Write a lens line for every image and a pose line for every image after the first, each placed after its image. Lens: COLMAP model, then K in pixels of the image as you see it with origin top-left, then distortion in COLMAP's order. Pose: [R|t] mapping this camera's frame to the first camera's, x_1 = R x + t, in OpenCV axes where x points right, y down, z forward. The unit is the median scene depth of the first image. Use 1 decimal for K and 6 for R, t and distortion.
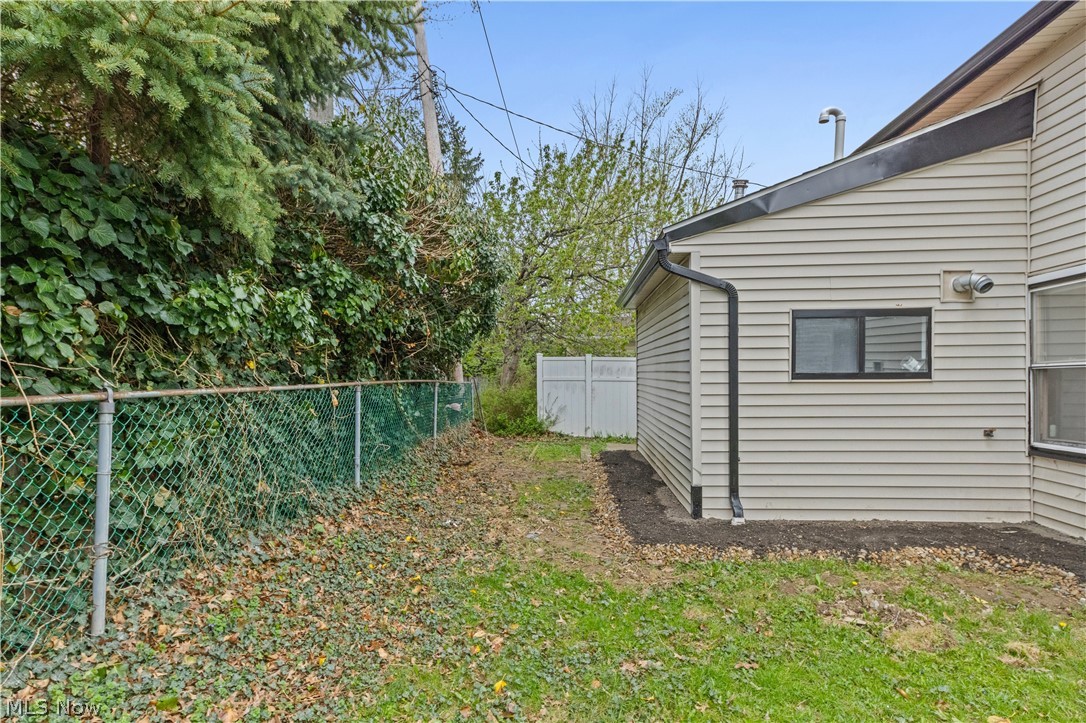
lens RADIAL K [[577.3, 0, 527.0], [0, 577.3, 378.7], [0, 0, 1]] dist [0.007034, -0.003834]
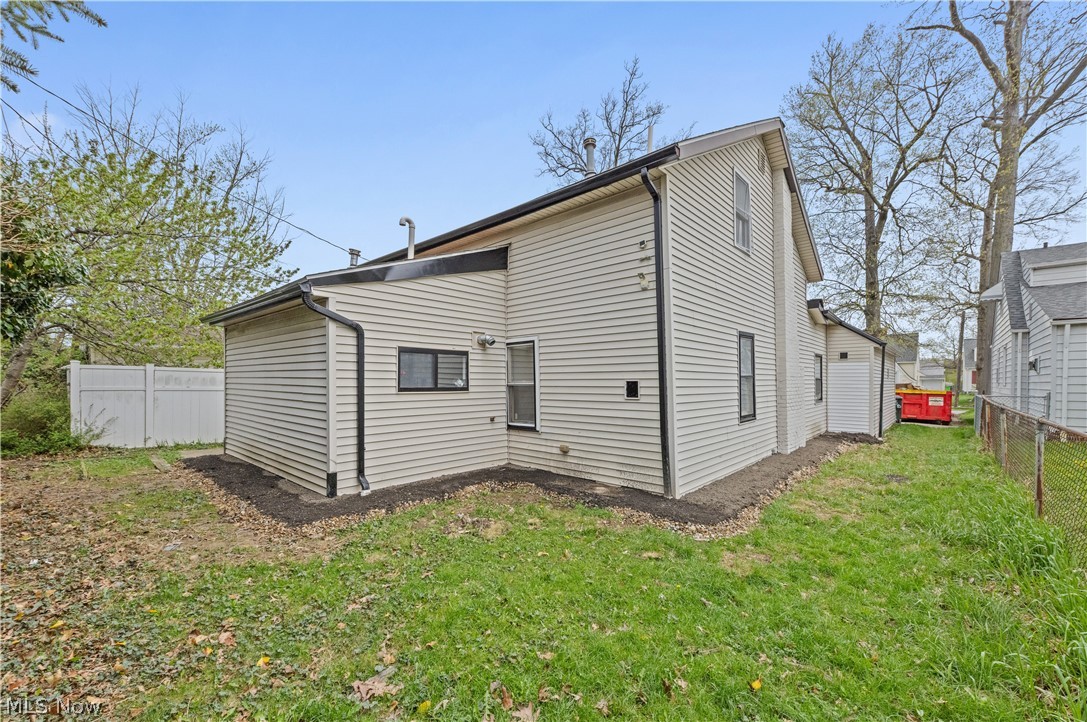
lens RADIAL K [[437.2, 0, 542.0], [0, 437.2, 364.7], [0, 0, 1]] dist [0.017082, -0.006473]
pose [[0.607307, 0.038214, 0.793548, -0.239773], [-0.001745, 0.998904, -0.046769, -0.017436], [-0.794465, 0.027019, 0.606708, -0.006237]]
